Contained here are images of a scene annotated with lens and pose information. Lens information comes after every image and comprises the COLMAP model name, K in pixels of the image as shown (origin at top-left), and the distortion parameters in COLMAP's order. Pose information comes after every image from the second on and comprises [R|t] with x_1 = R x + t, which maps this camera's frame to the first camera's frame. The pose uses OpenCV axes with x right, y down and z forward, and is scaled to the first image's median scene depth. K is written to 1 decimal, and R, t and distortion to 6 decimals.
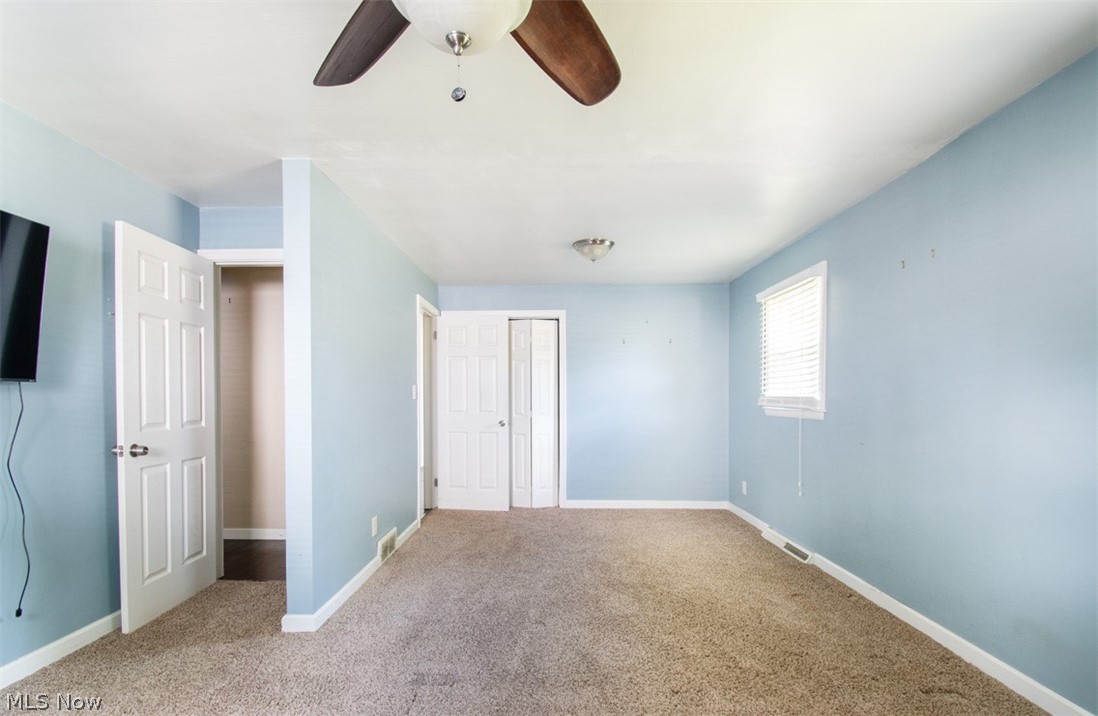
lens RADIAL K [[516.8, 0, 551.9], [0, 516.8, 396.6], [0, 0, 1]] dist [0.027479, -0.038099]
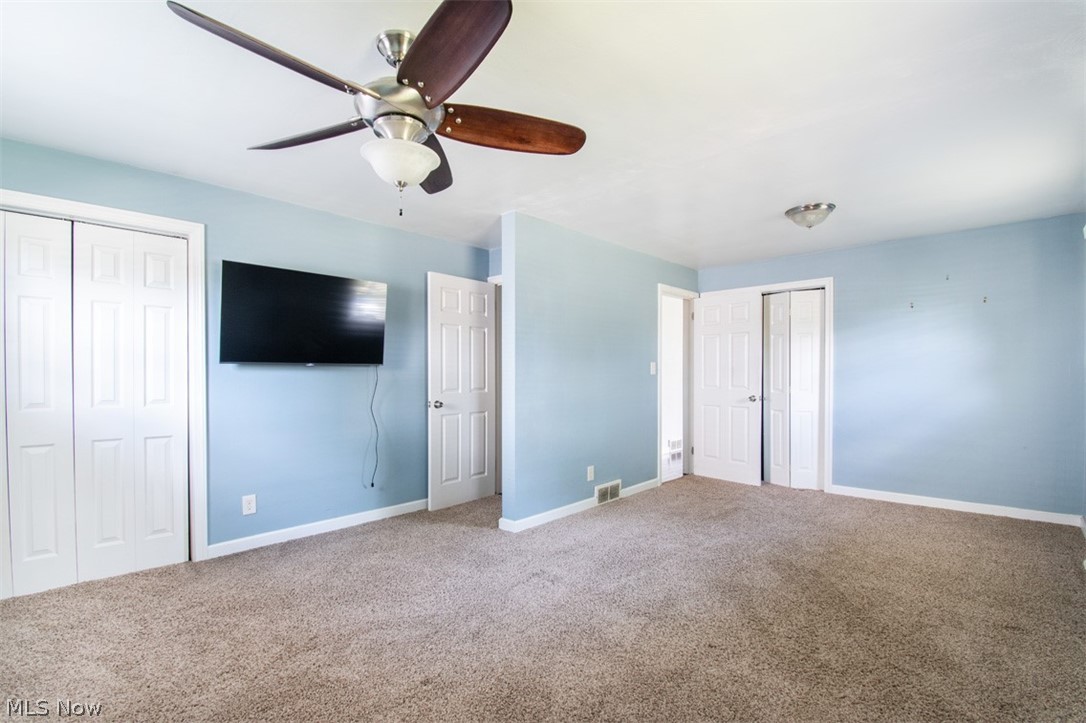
lens RADIAL K [[497.1, 0, 538.9], [0, 497.1, 368.2], [0, 0, 1]] dist [0.000293, -0.000416]
pose [[0.750507, -0.009572, -0.660793, 0.401250], [0.003799, 0.999941, -0.010171, 0.001998], [0.660852, 0.005123, 0.750499, -0.007334]]
